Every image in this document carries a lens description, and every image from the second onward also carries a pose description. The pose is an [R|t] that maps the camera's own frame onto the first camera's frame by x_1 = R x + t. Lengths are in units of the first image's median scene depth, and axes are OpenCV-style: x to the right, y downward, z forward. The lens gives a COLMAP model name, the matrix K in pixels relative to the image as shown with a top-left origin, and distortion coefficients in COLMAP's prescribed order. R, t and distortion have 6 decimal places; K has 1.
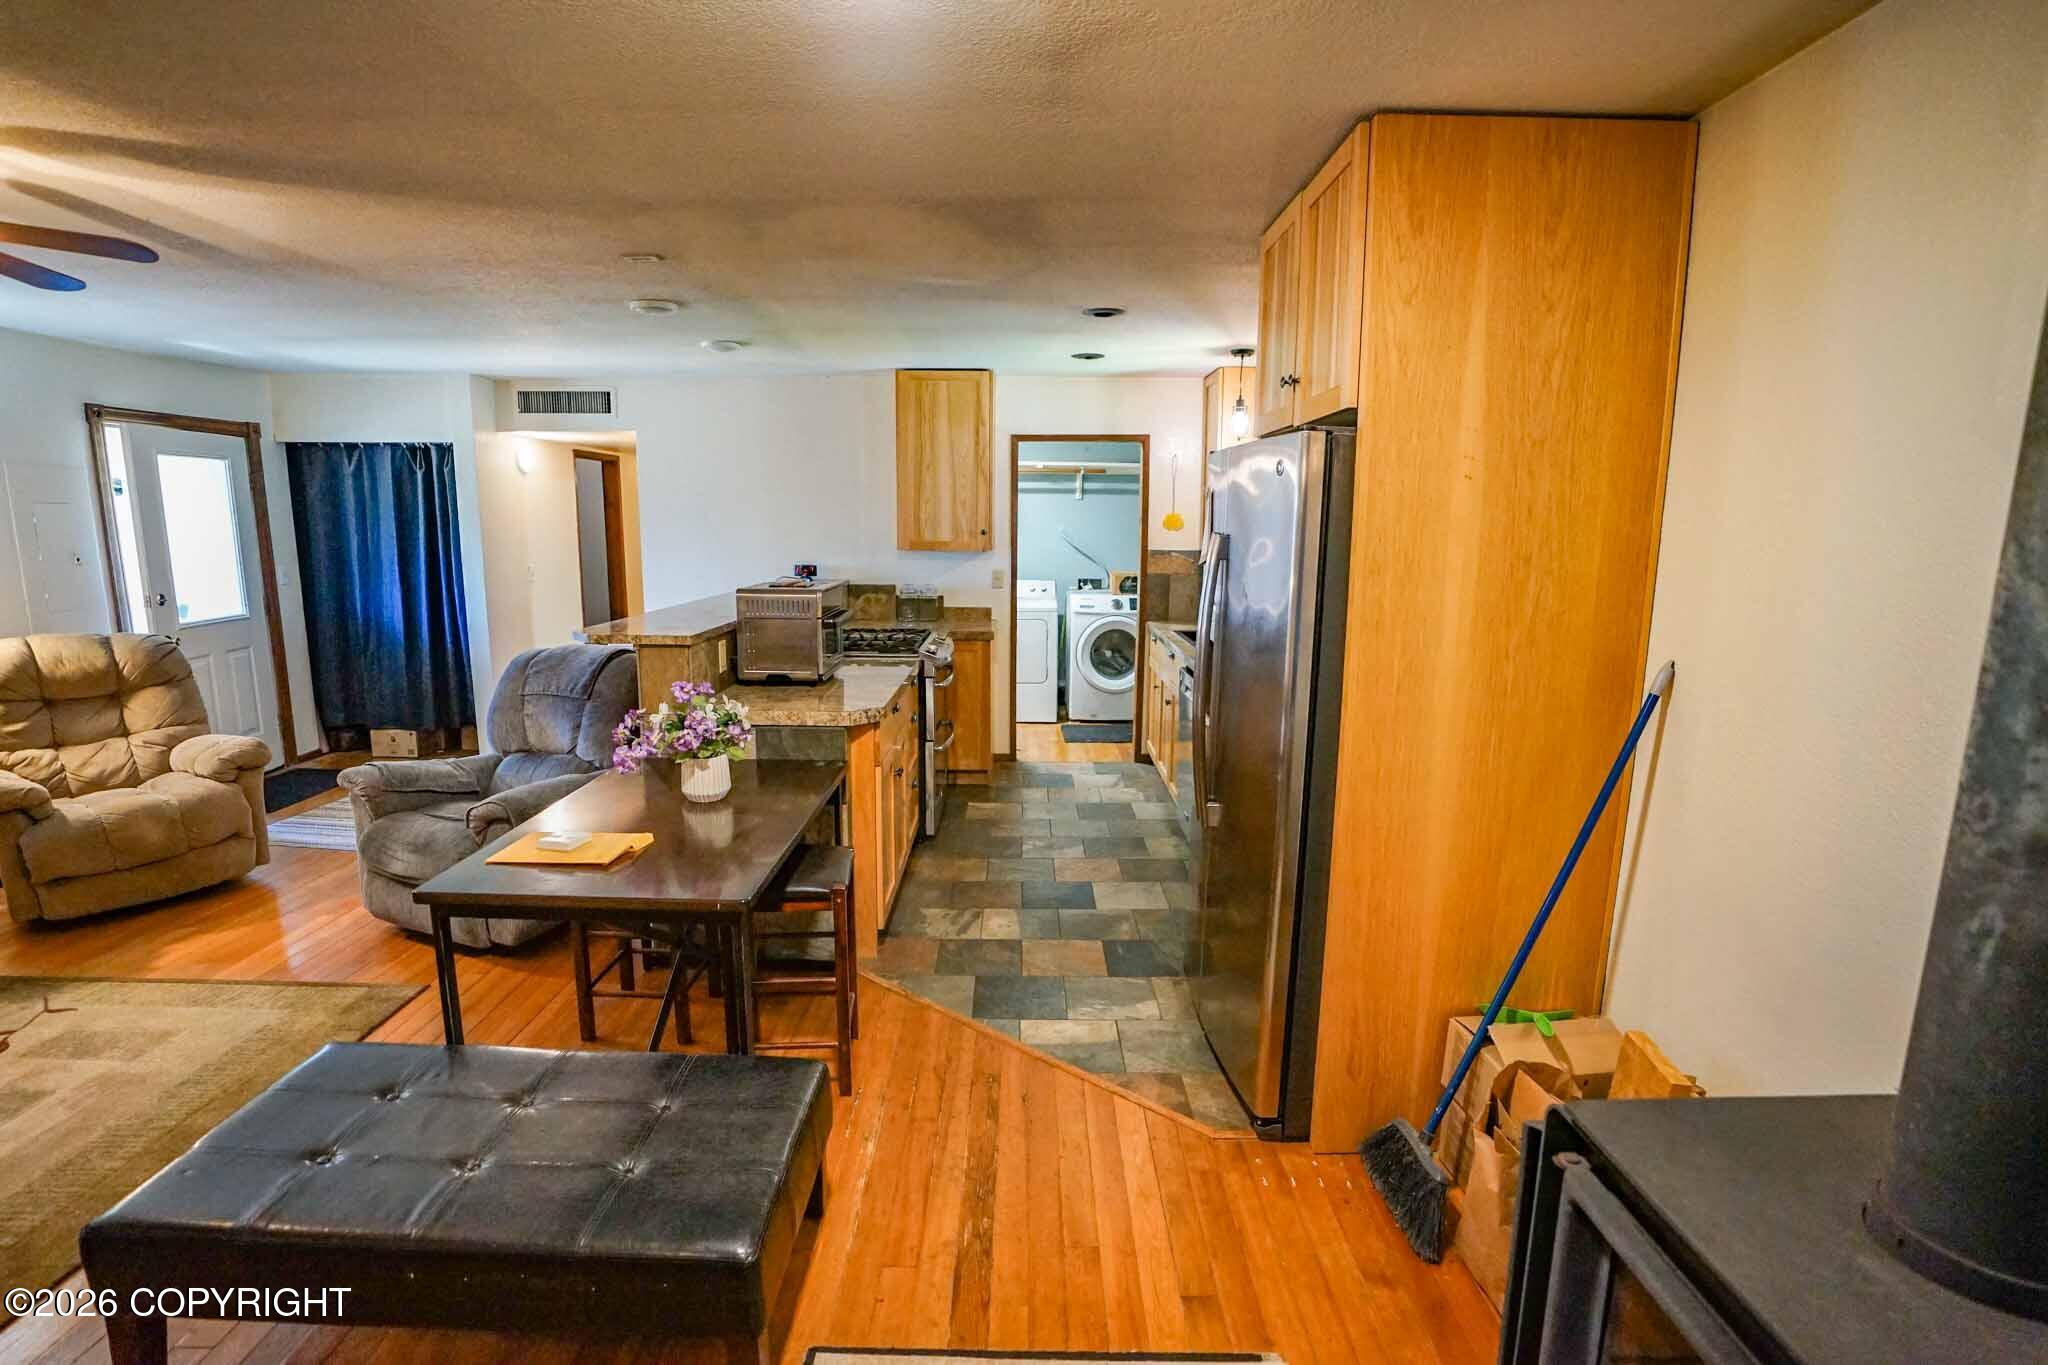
lens RADIAL K [[952.5, 0, 1021.3], [0, 952.5, 686.0], [0, 0, 1]] dist [-0.069107, 0.026107]
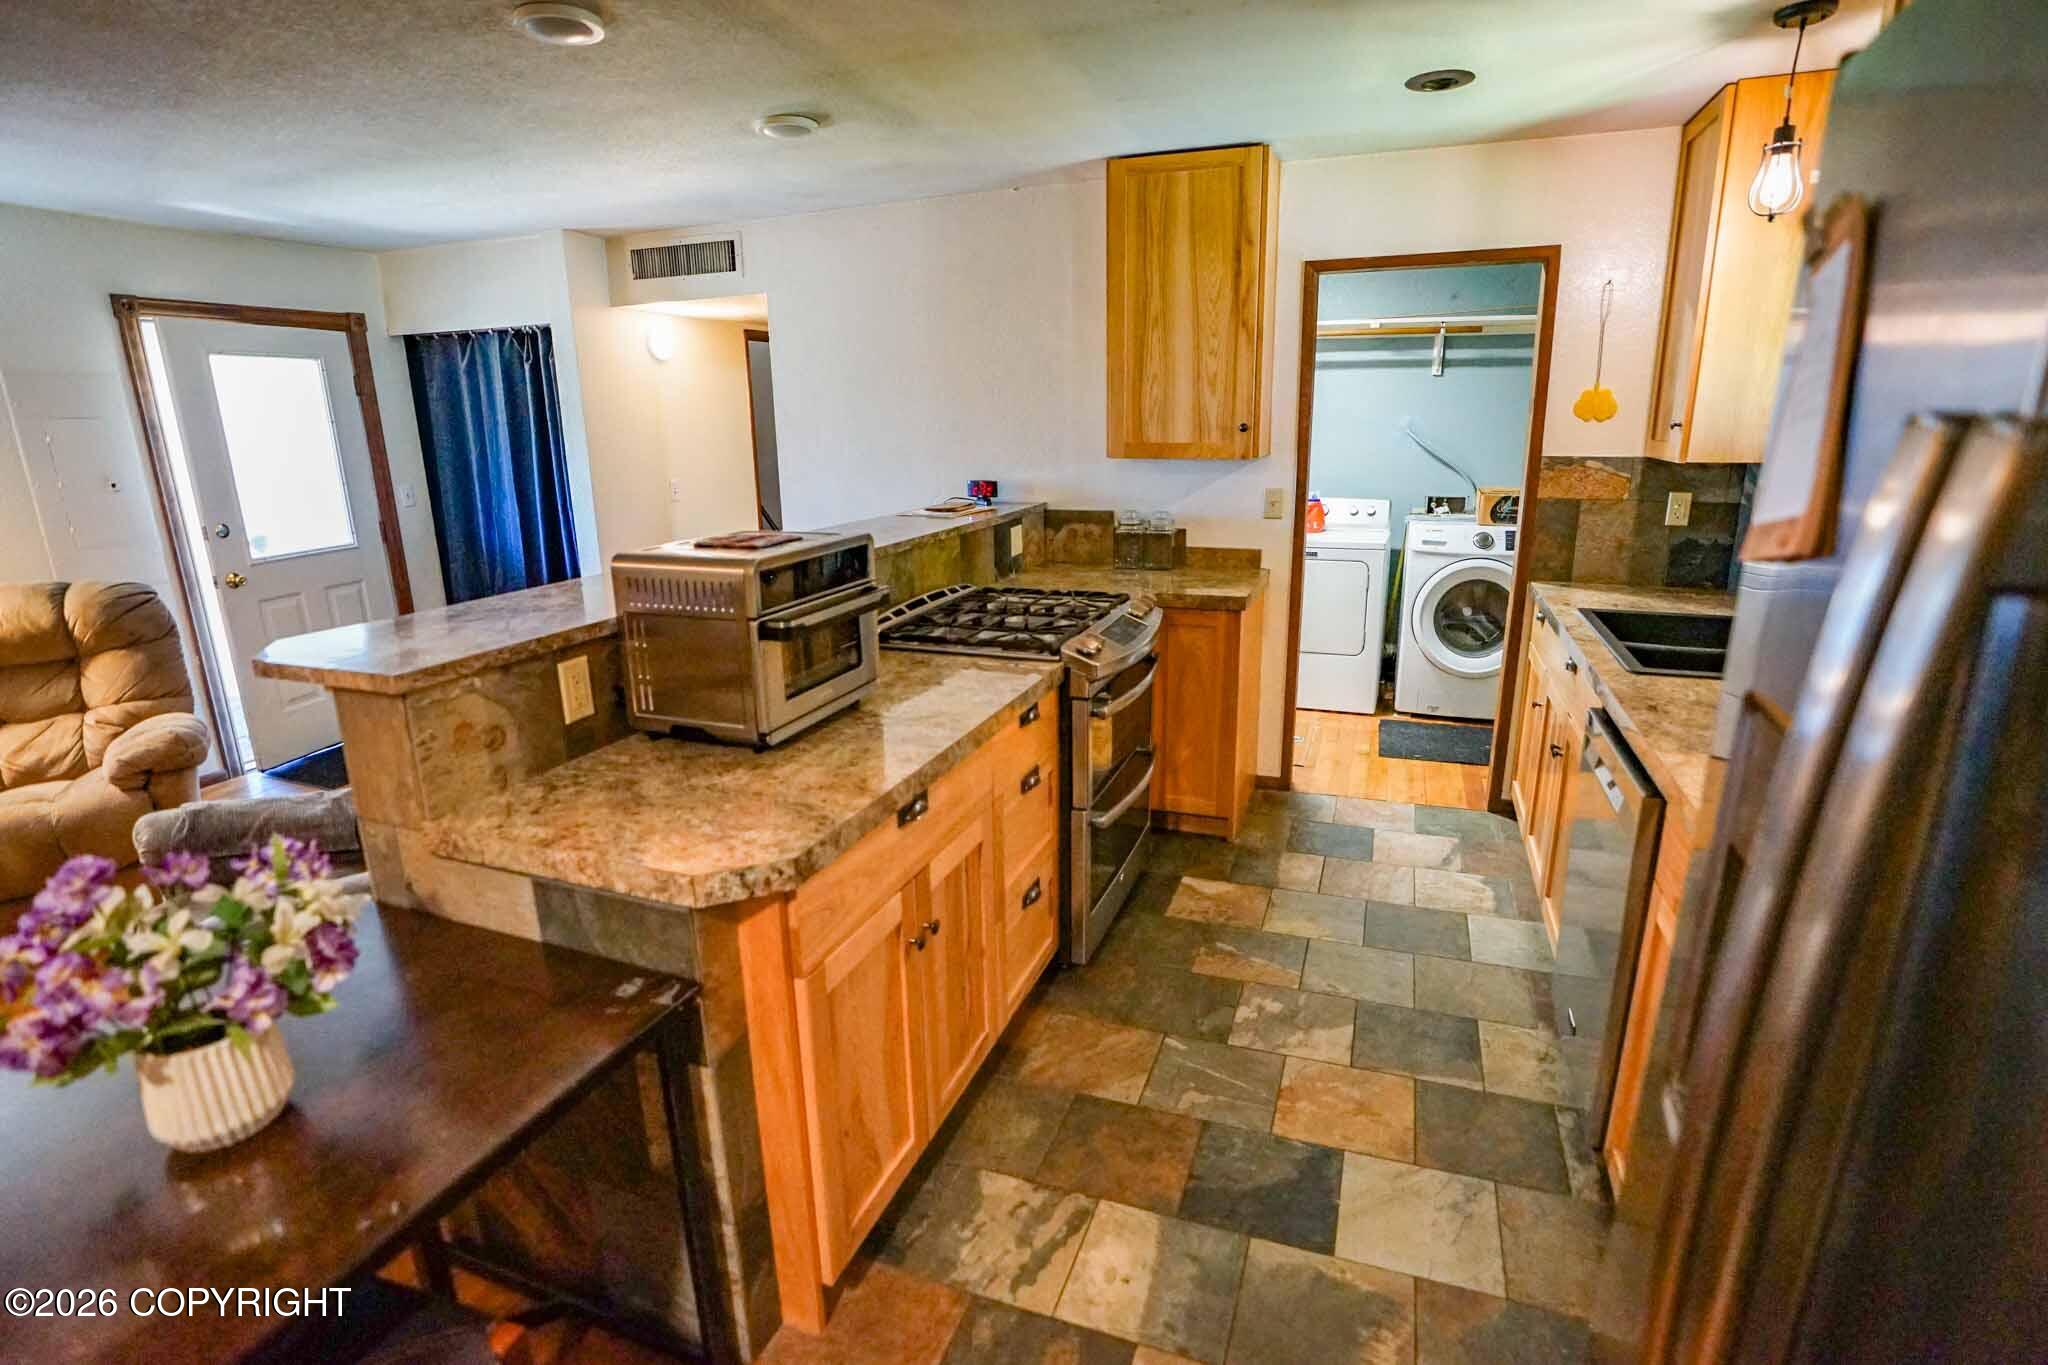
lens RADIAL K [[972.0, 0, 1027.3], [0, 972.0, 686.2], [0, 0, 1]] dist [-0.070848, 0.027045]
pose [[0.936331, 0.070983, -0.343869, 0.053011], [-0.036390, 0.993696, 0.106039, -0.058827], [0.349228, -0.086774, 0.933011, 0.367935]]
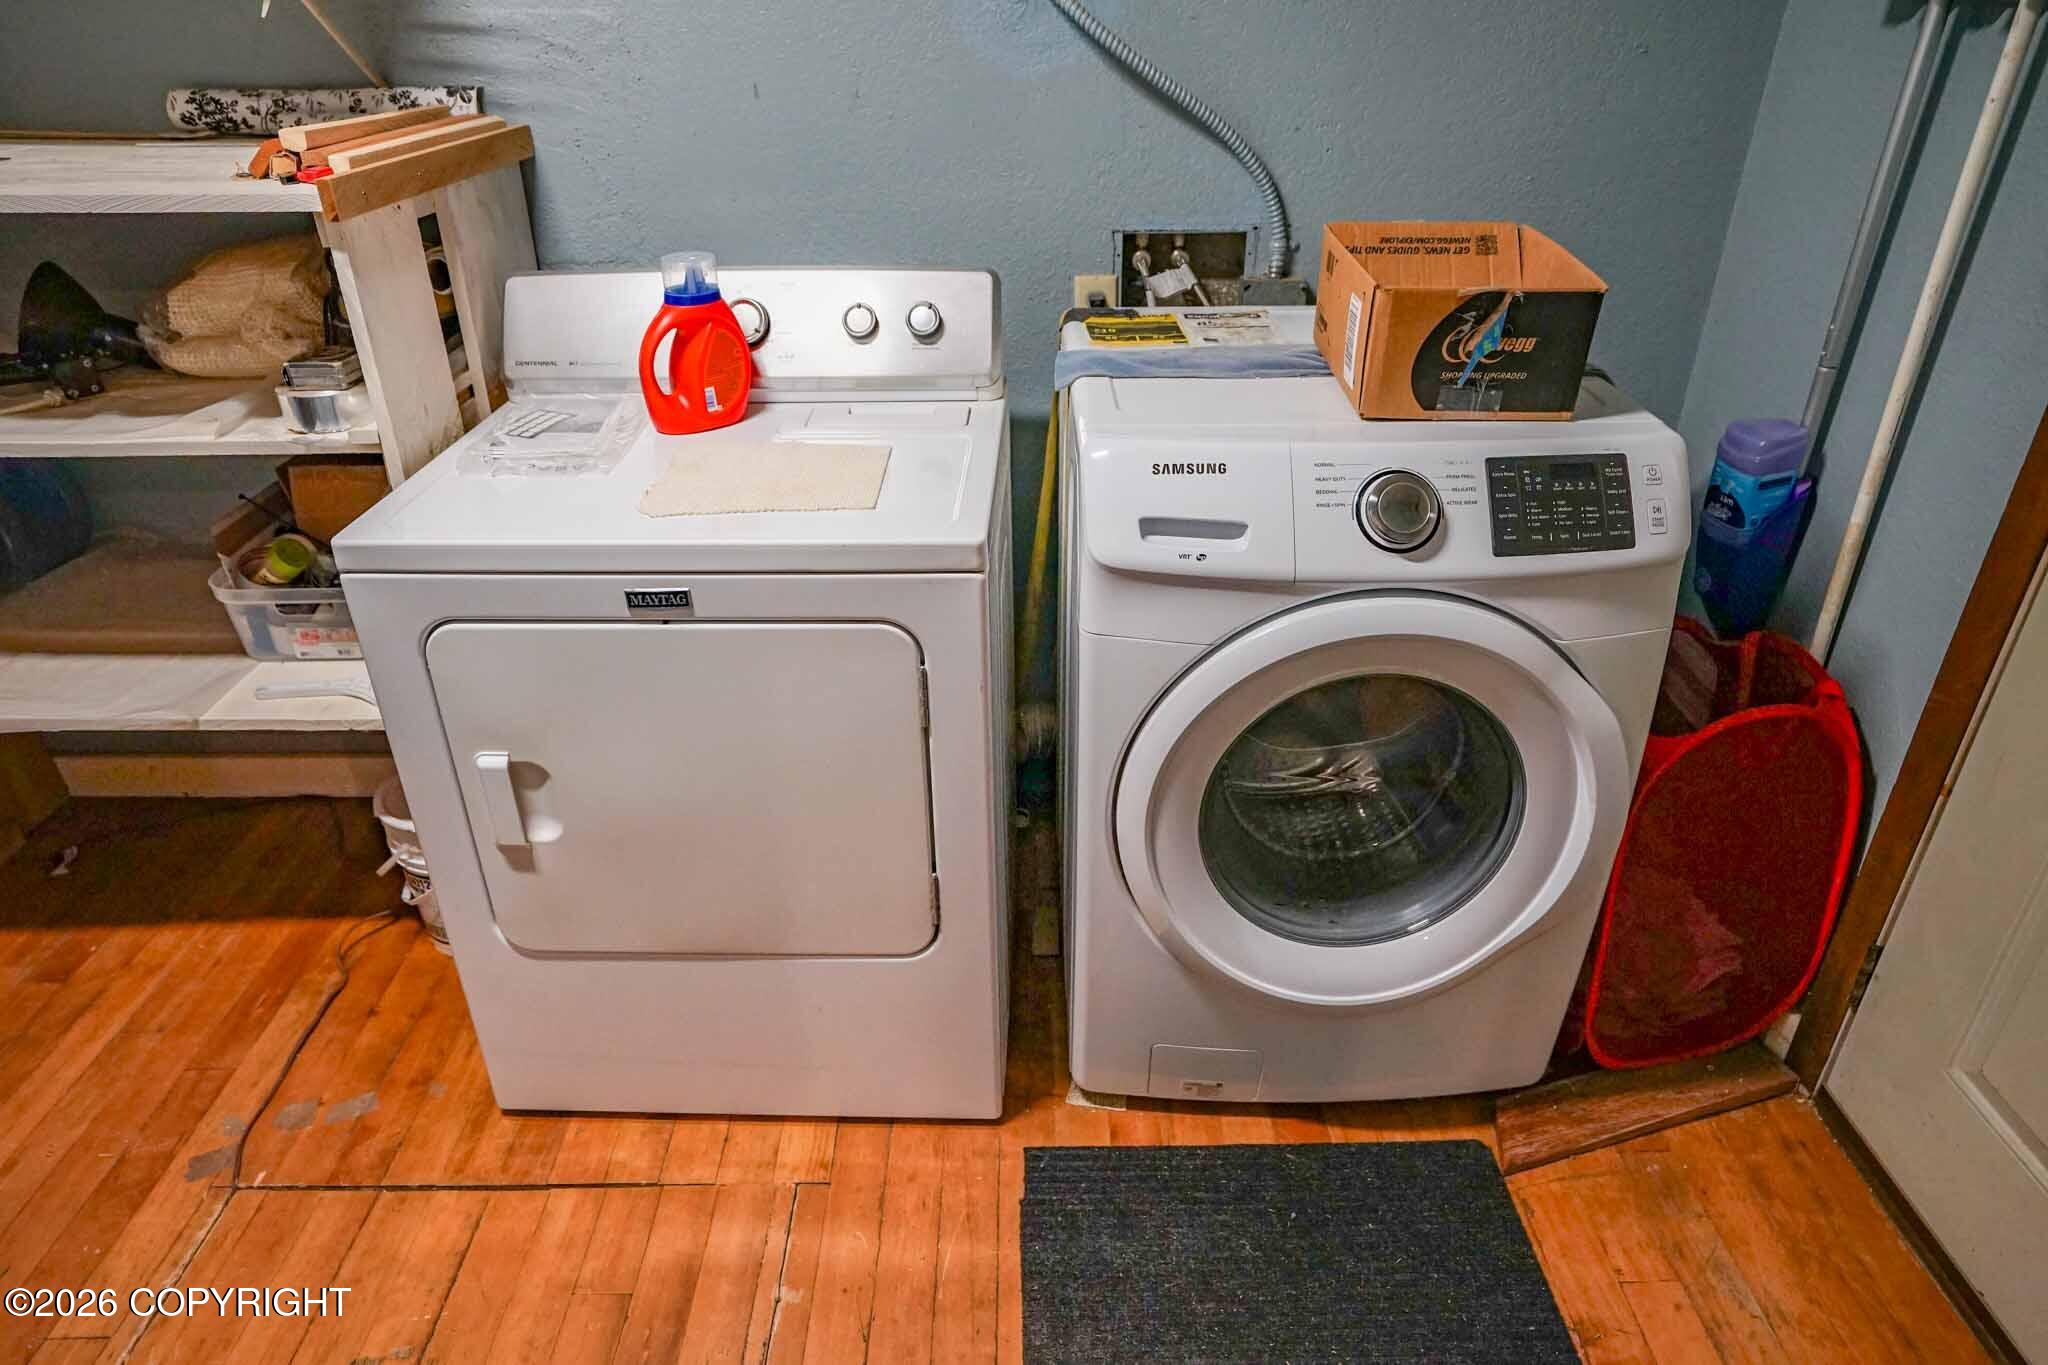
lens RADIAL K [[1266.9, 0, 1024.0], [0, 1266.9, 682.5], [0, 0, 1]] dist [0.000631, -0.000003]
pose [[0.999861, -0.016350, -0.003377, 0.056904], [0.016525, 0.940404, 0.339658, -0.164445], [-0.002378, -0.339667, 0.940543, 1.049590]]
